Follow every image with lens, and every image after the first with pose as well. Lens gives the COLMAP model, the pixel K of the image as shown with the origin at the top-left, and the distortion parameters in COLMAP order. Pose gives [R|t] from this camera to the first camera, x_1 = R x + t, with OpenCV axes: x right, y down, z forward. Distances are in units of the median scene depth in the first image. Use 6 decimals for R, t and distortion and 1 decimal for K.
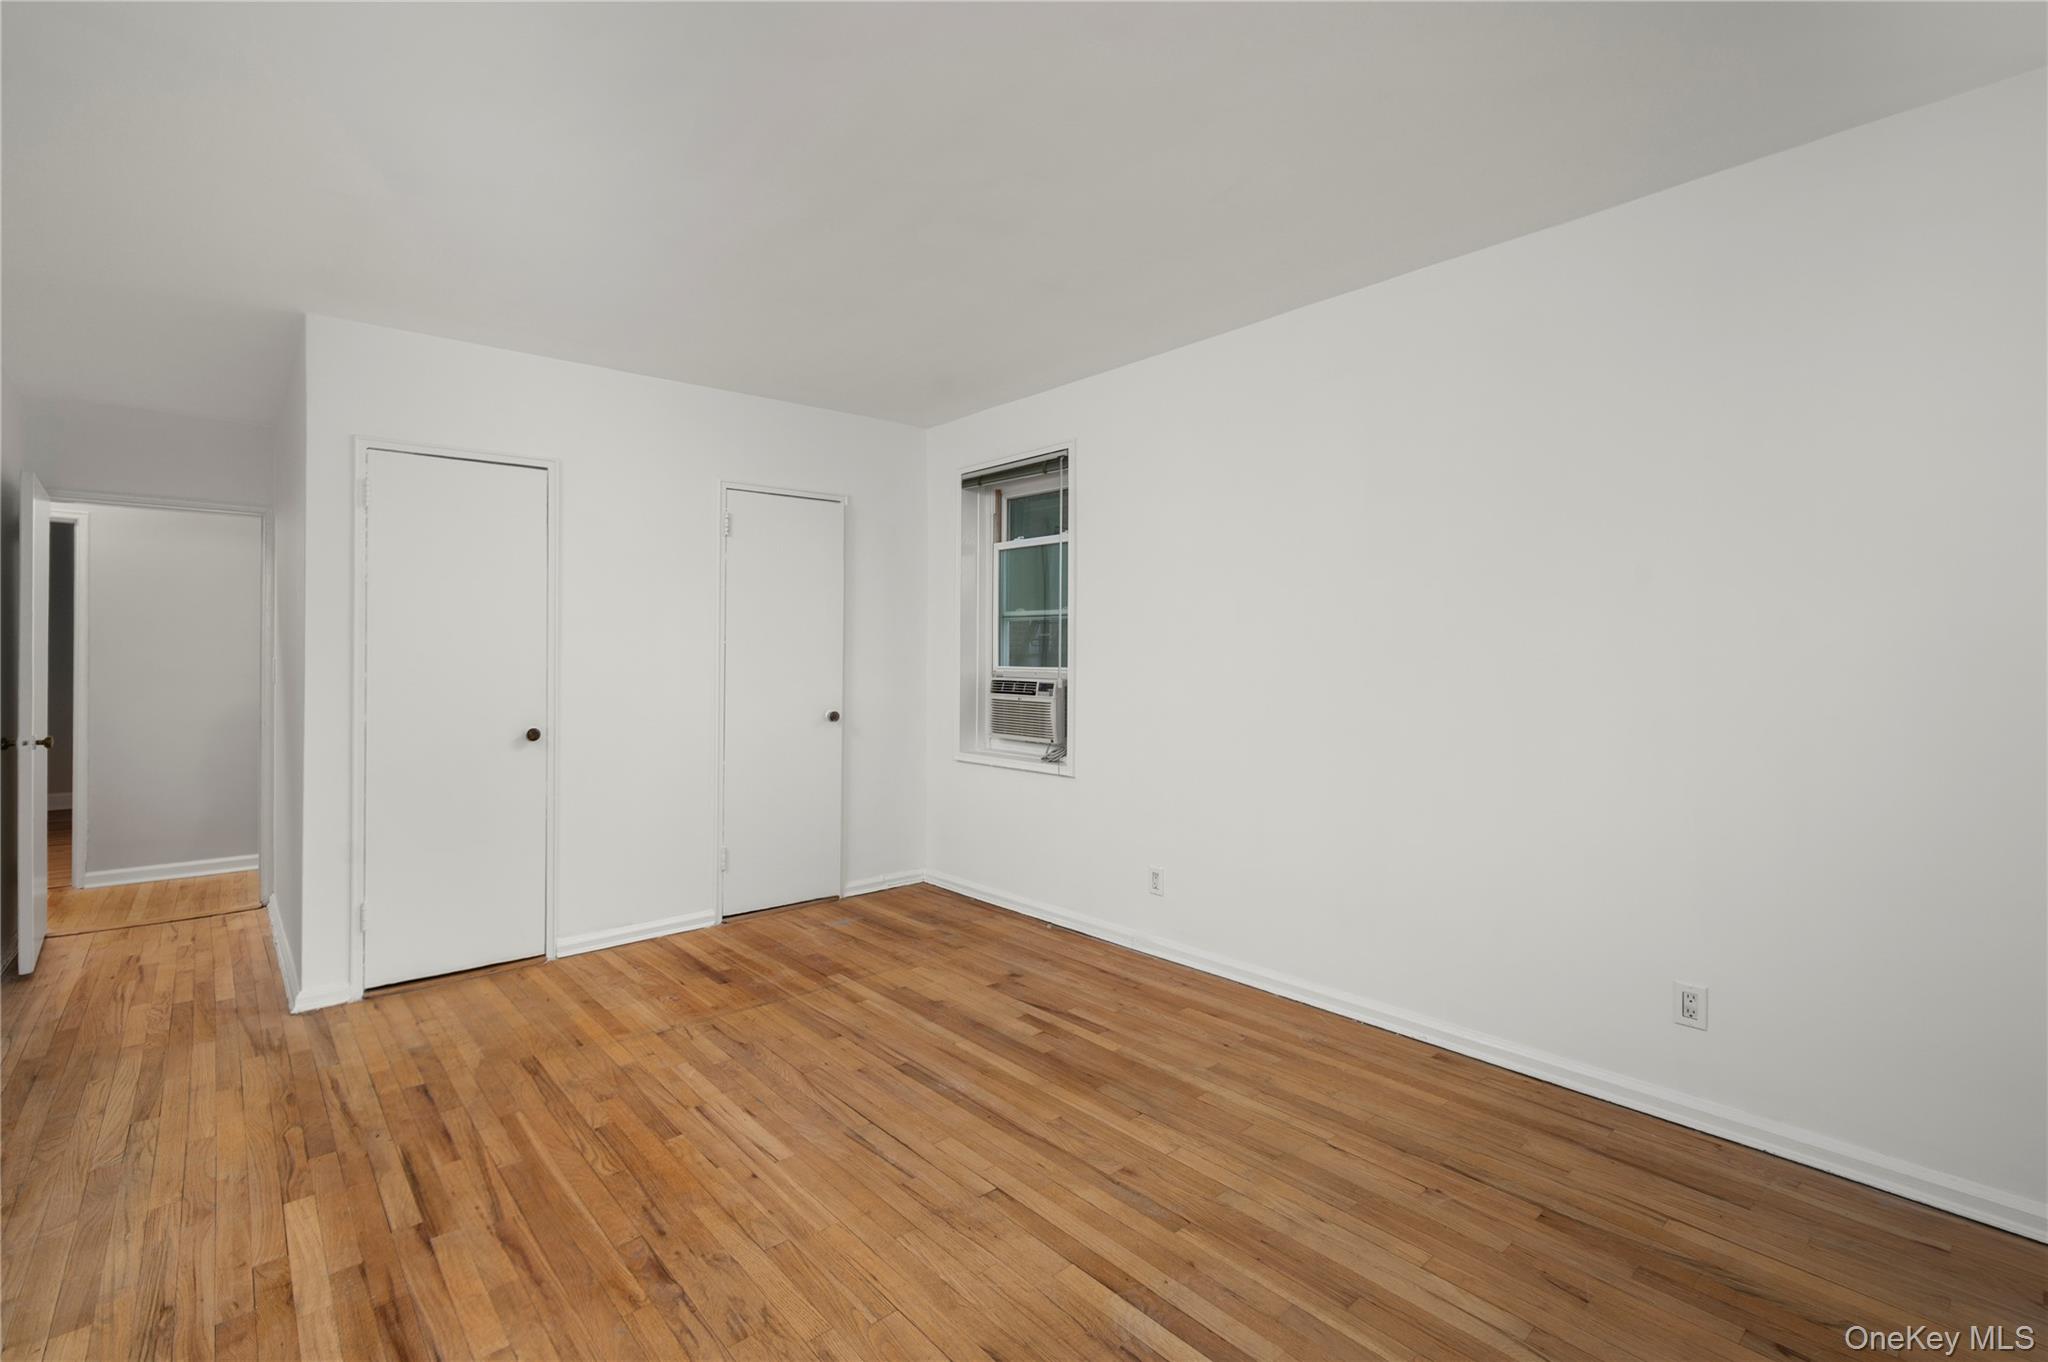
lens RADIAL K [[876.2, 0, 1012.0], [0, 876.2, 664.3], [0, 0, 1]] dist [0.000625, 0.000479]
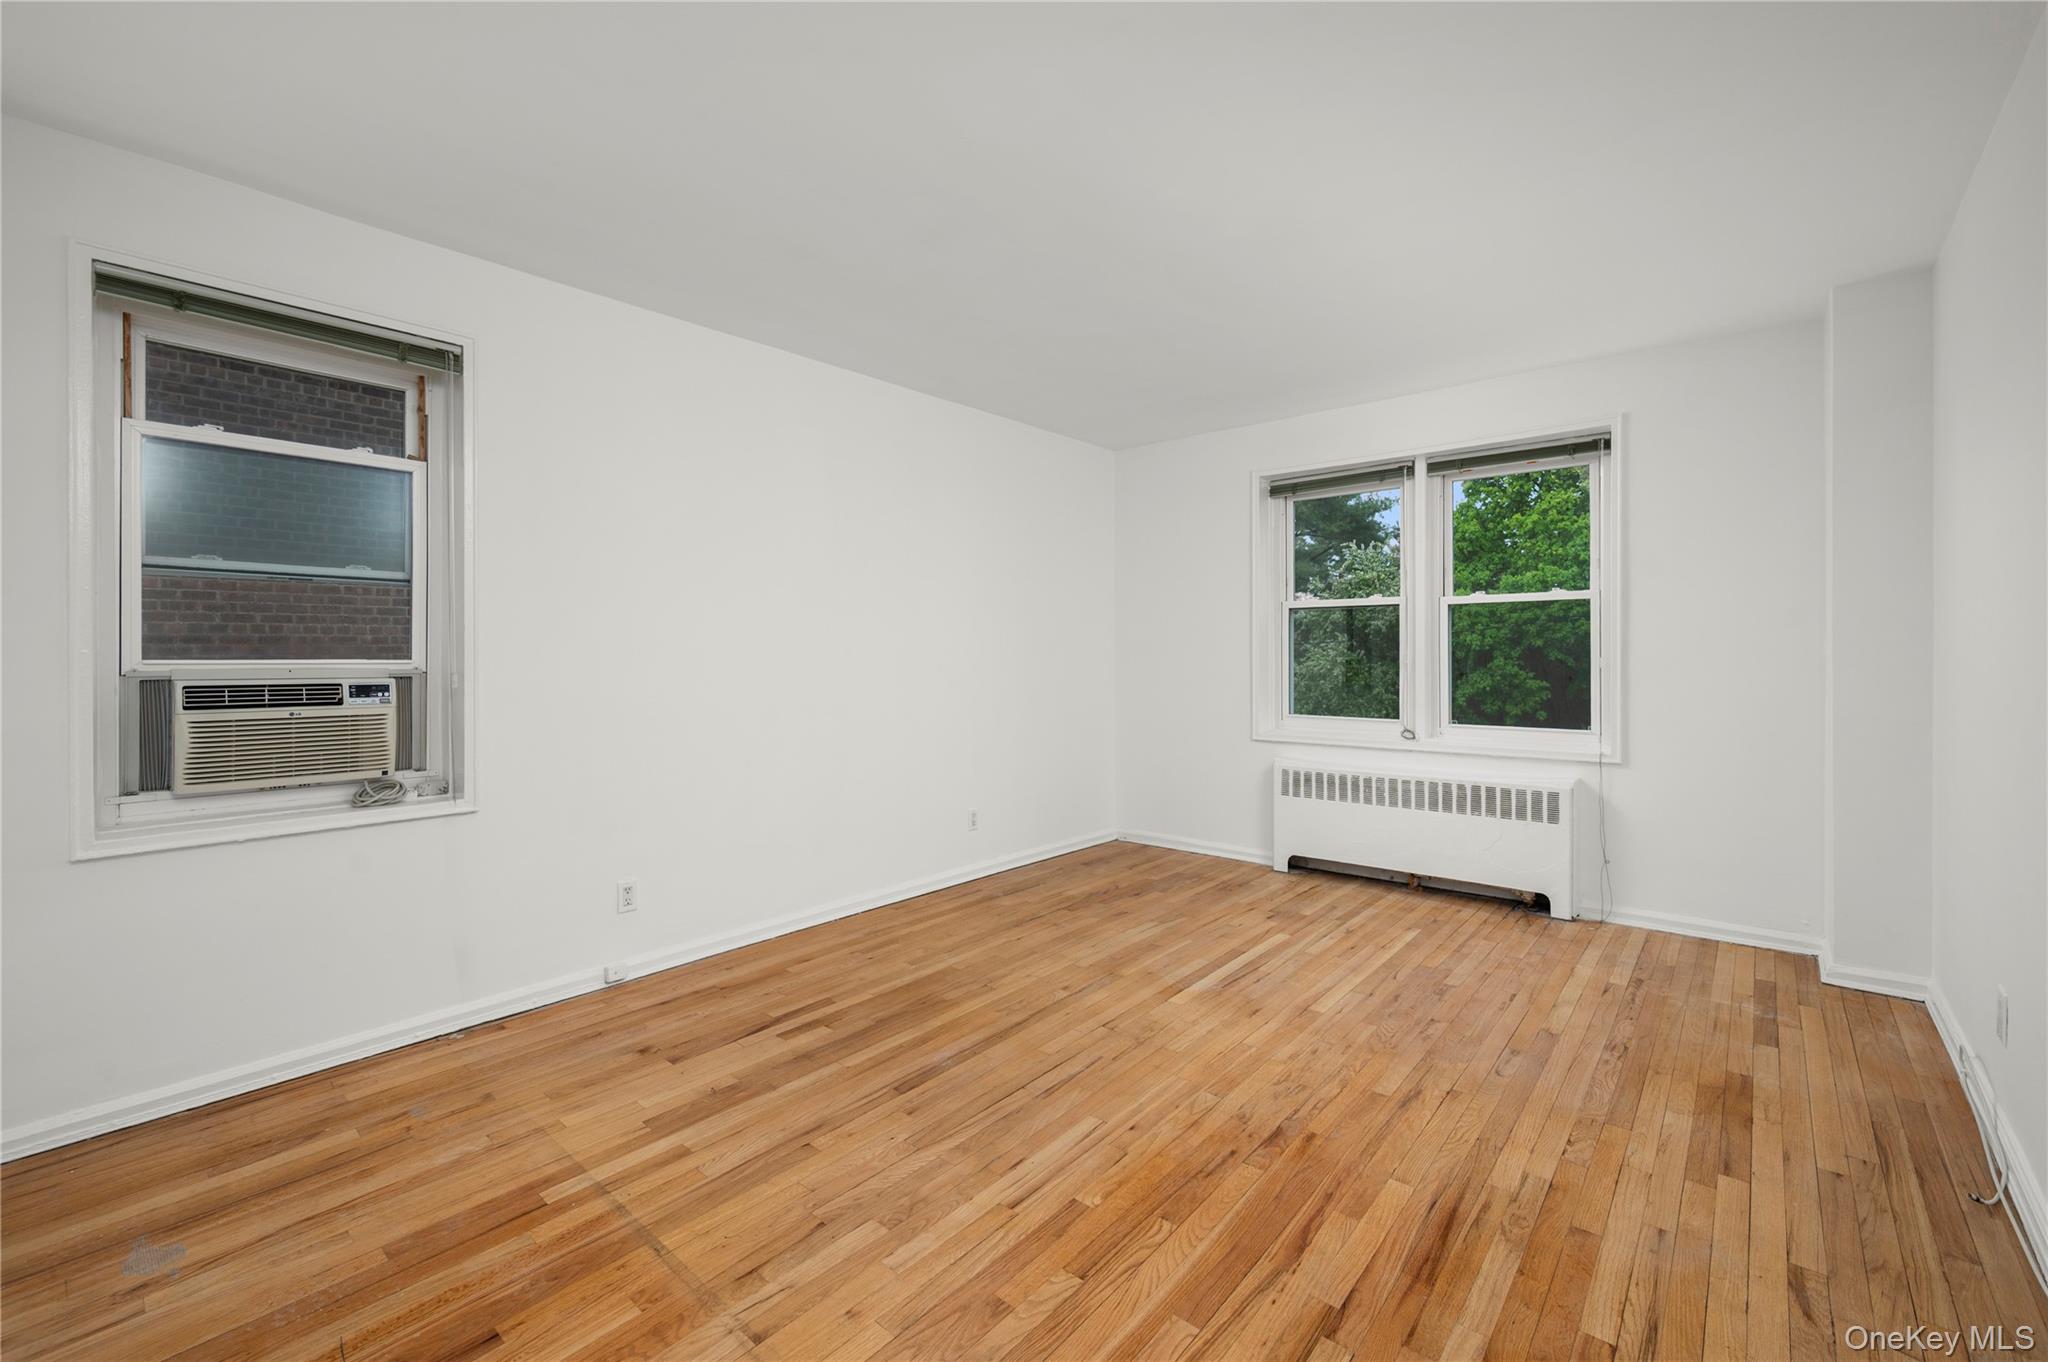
lens RADIAL K [[846.7, 0, 1009.3], [0, 846.7, 658.2], [0, 0, 1]] dist [0.000636, 0.000455]
pose [[-0.107863, -0.008926, 0.994126, -0.990650], [0.008301, 0.999917, 0.009878, 0.001200], [-0.994131, 0.009318, -0.107780, 0.958757]]
